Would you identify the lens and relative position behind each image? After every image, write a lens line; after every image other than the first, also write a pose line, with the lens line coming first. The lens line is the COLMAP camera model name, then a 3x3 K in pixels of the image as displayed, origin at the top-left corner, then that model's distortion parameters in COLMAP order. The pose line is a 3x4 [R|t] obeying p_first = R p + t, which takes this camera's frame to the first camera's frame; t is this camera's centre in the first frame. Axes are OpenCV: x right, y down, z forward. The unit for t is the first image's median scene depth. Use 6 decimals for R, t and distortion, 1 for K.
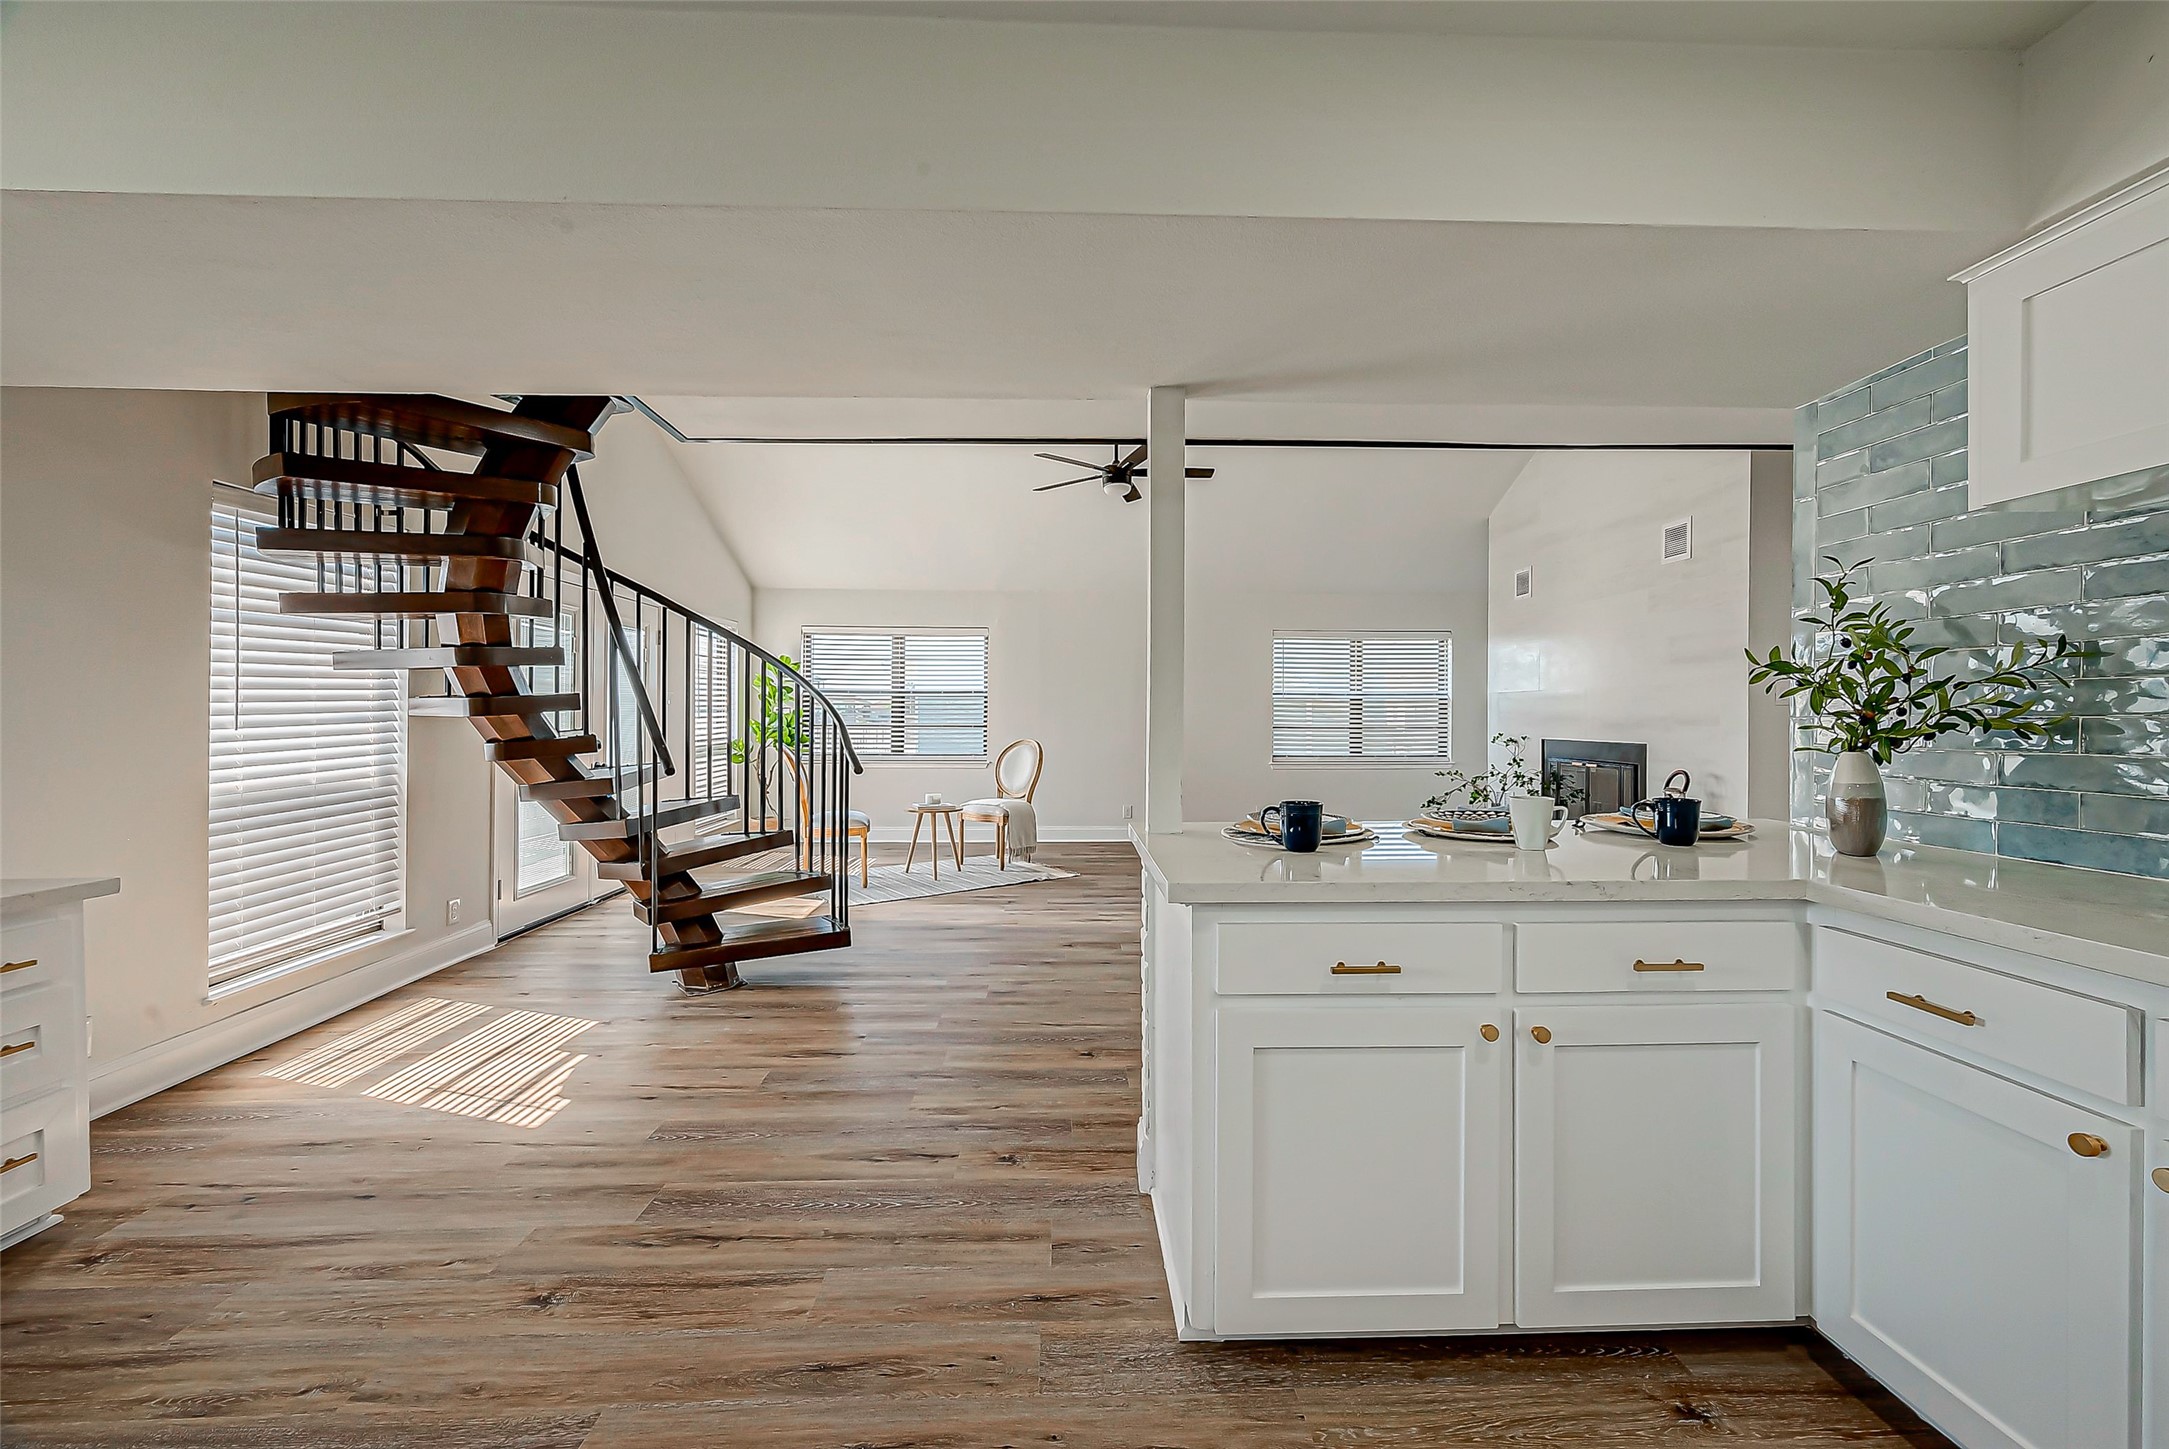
lens RADIAL K [[852.3, 0, 1125.8], [0, 852.3, 724.6], [0, 0, 1]] dist [0.000762, 0.000414]
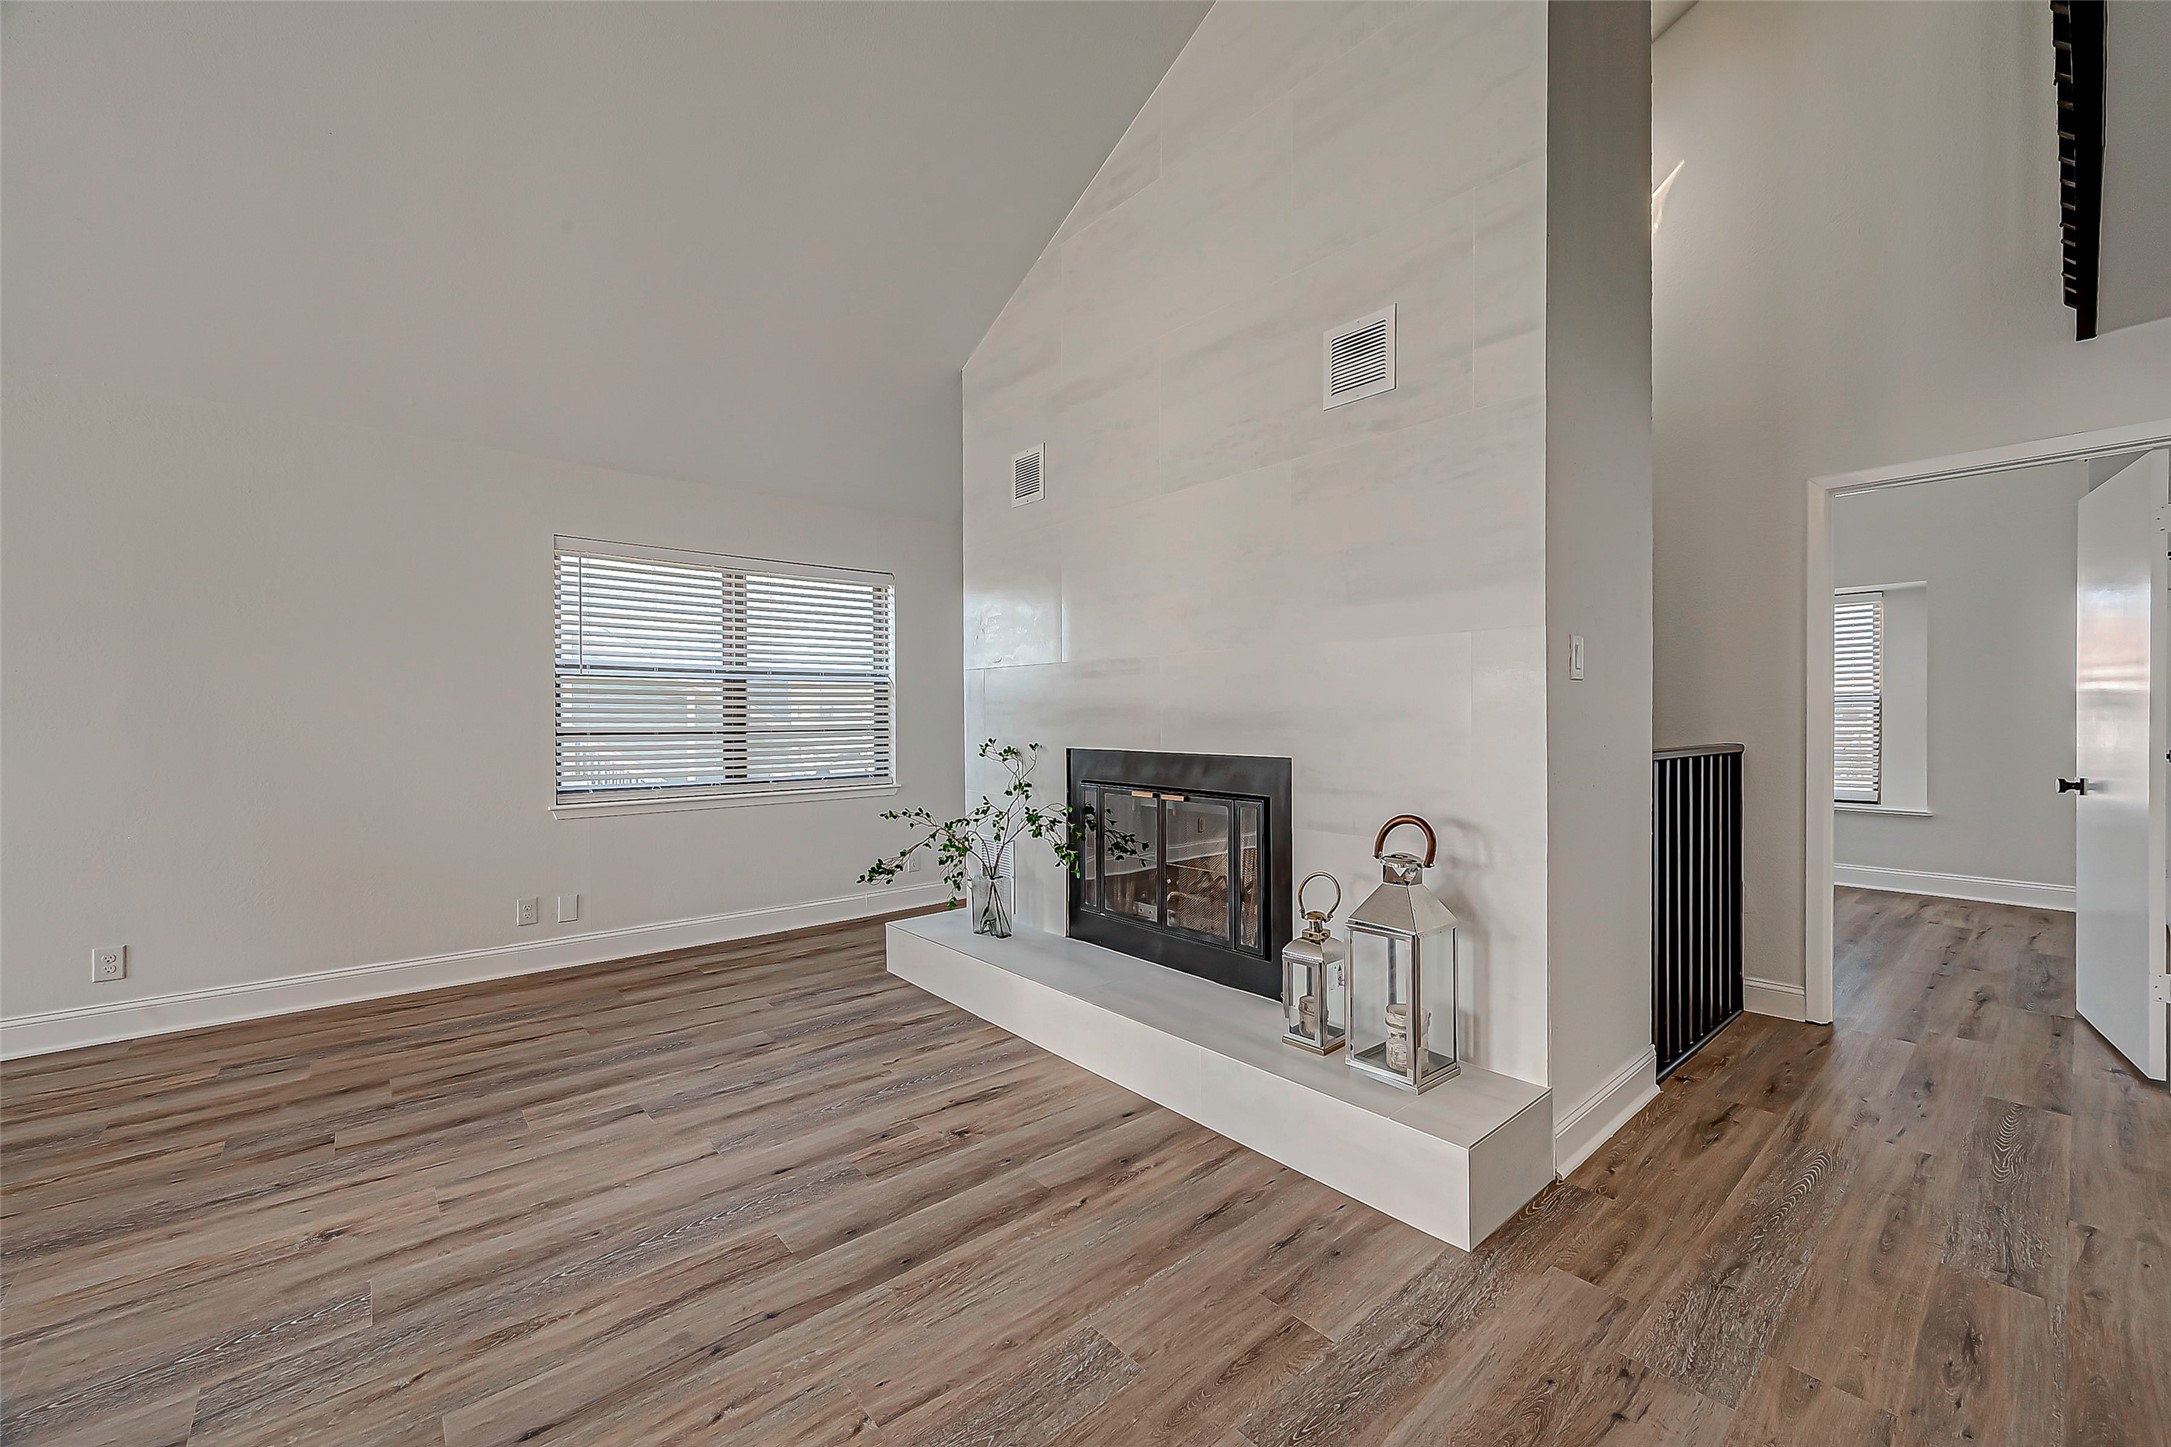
lens RADIAL K [[847.8, 0, 1064.8], [0, 847.8, 718.7], [0, 0, 1]] dist [0.002777, 0.000477]
pose [[0.820881, -0.008730, 0.571033, 0.434226], [0.011663, 0.999931, -0.001479, -0.005334], [-0.570981, 0.007873, 0.820926, 1.407125]]
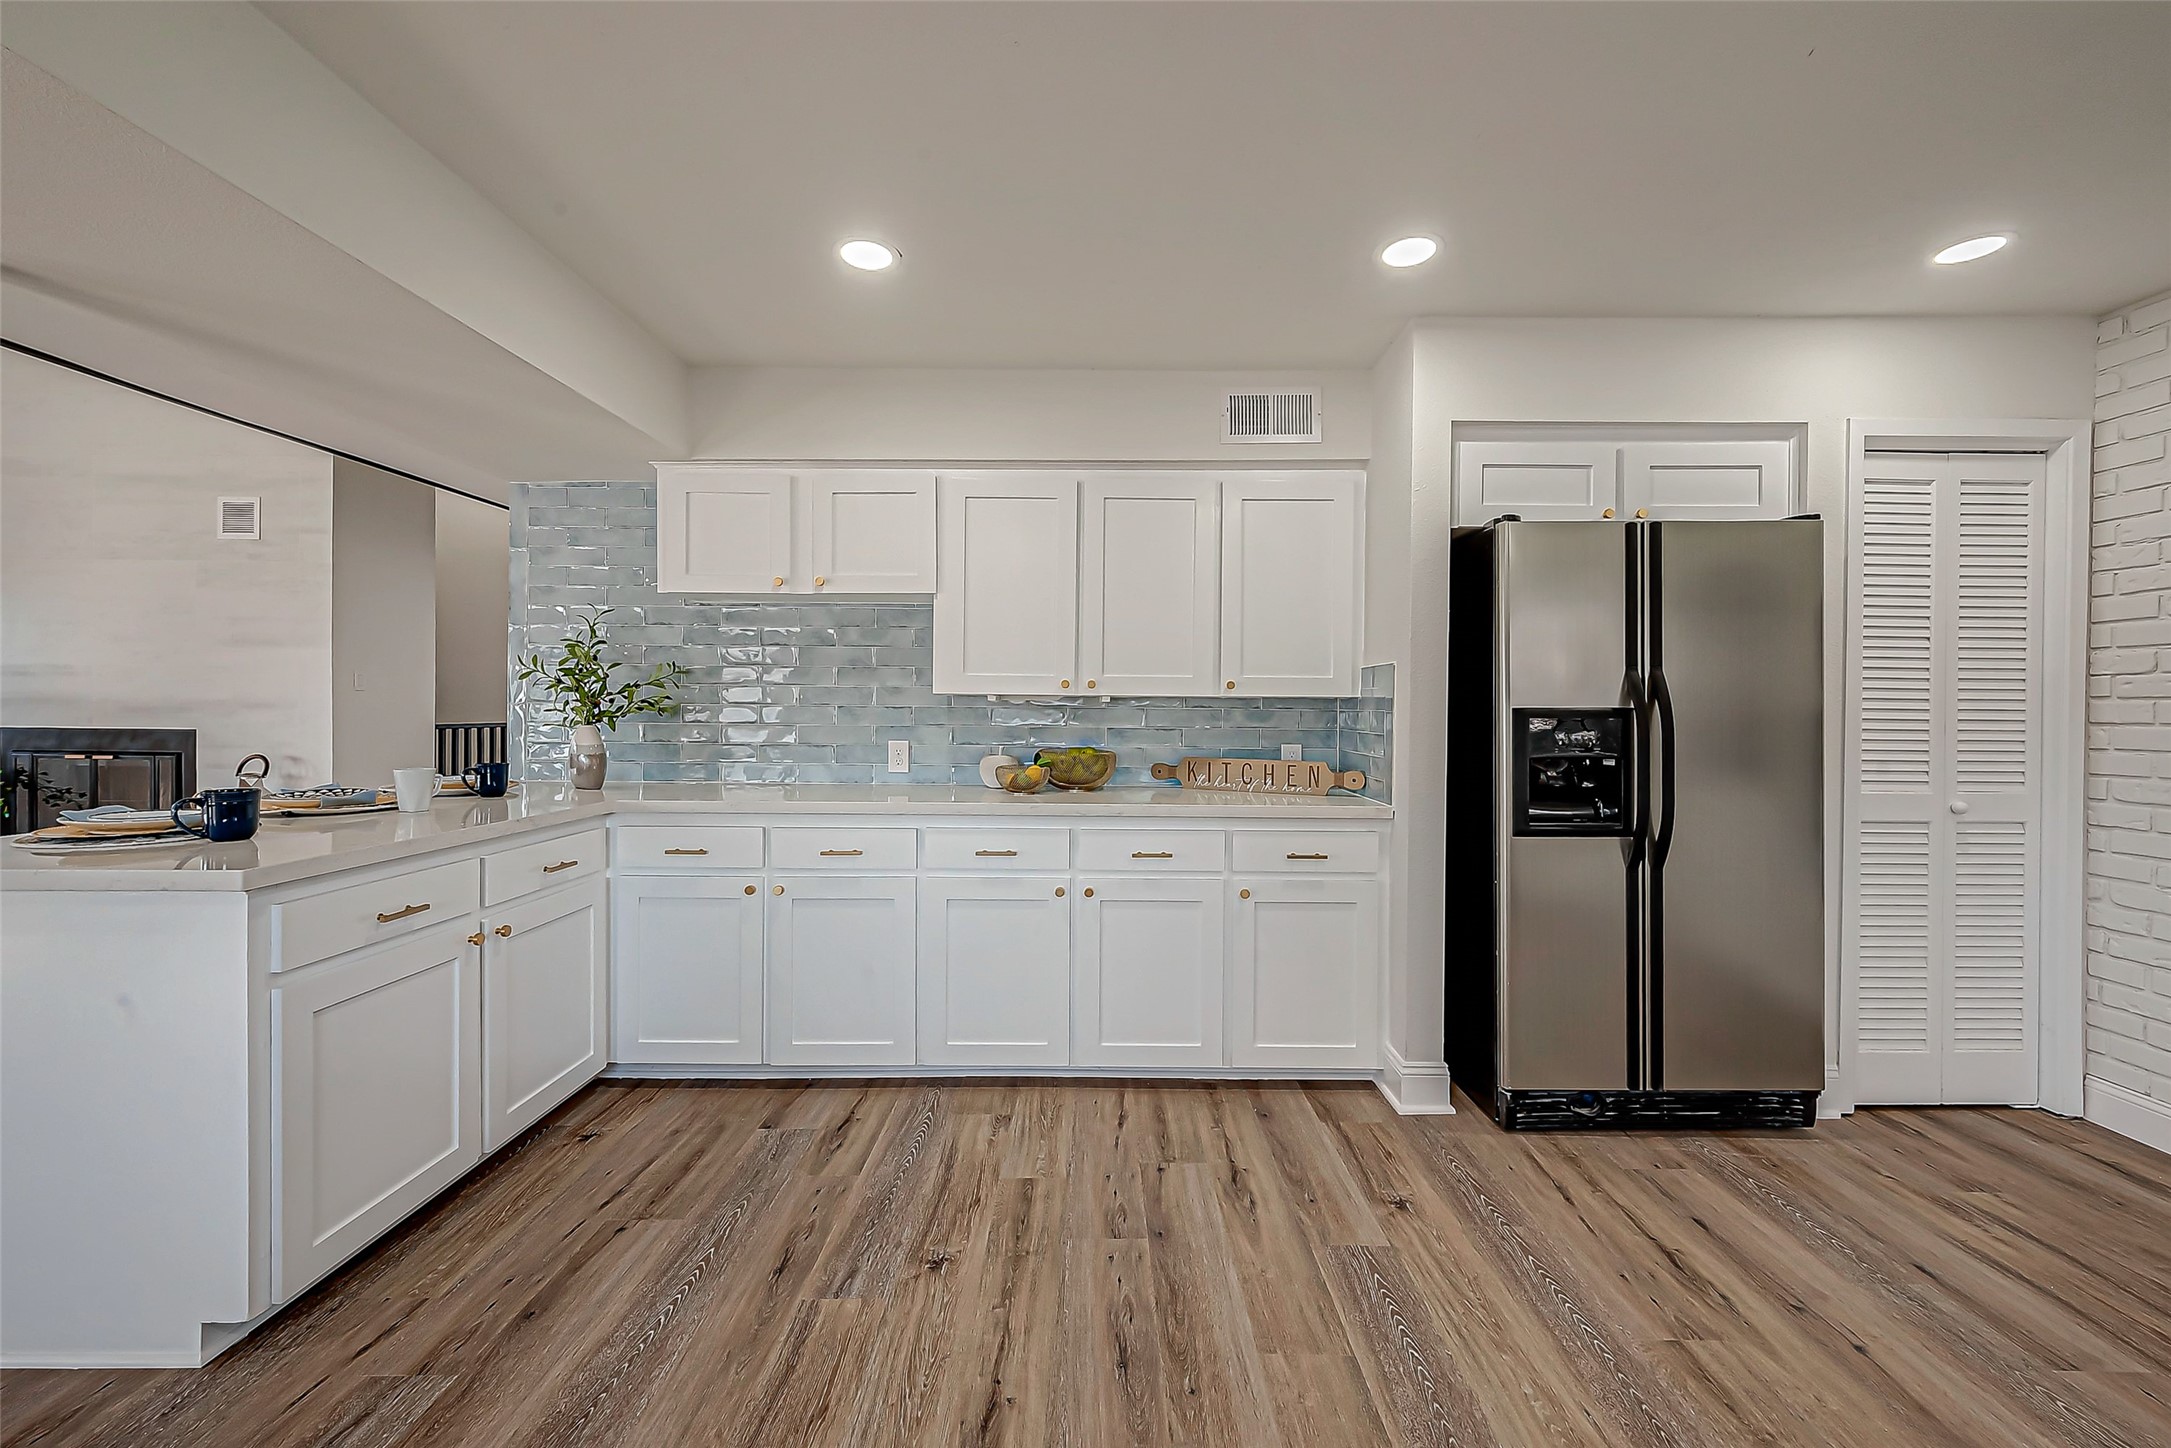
lens RADIAL K [[864.4, 0, 1066.6], [0, 864.4, 715.1], [0, 0, 1]] dist [-0.000910, -0.000142]
pose [[0.074834, -0.010972, 0.997136, -0.533122], [0.002318, 0.999939, 0.010829, -0.001708], [-0.997193, 0.001501, 0.074855, -0.013757]]
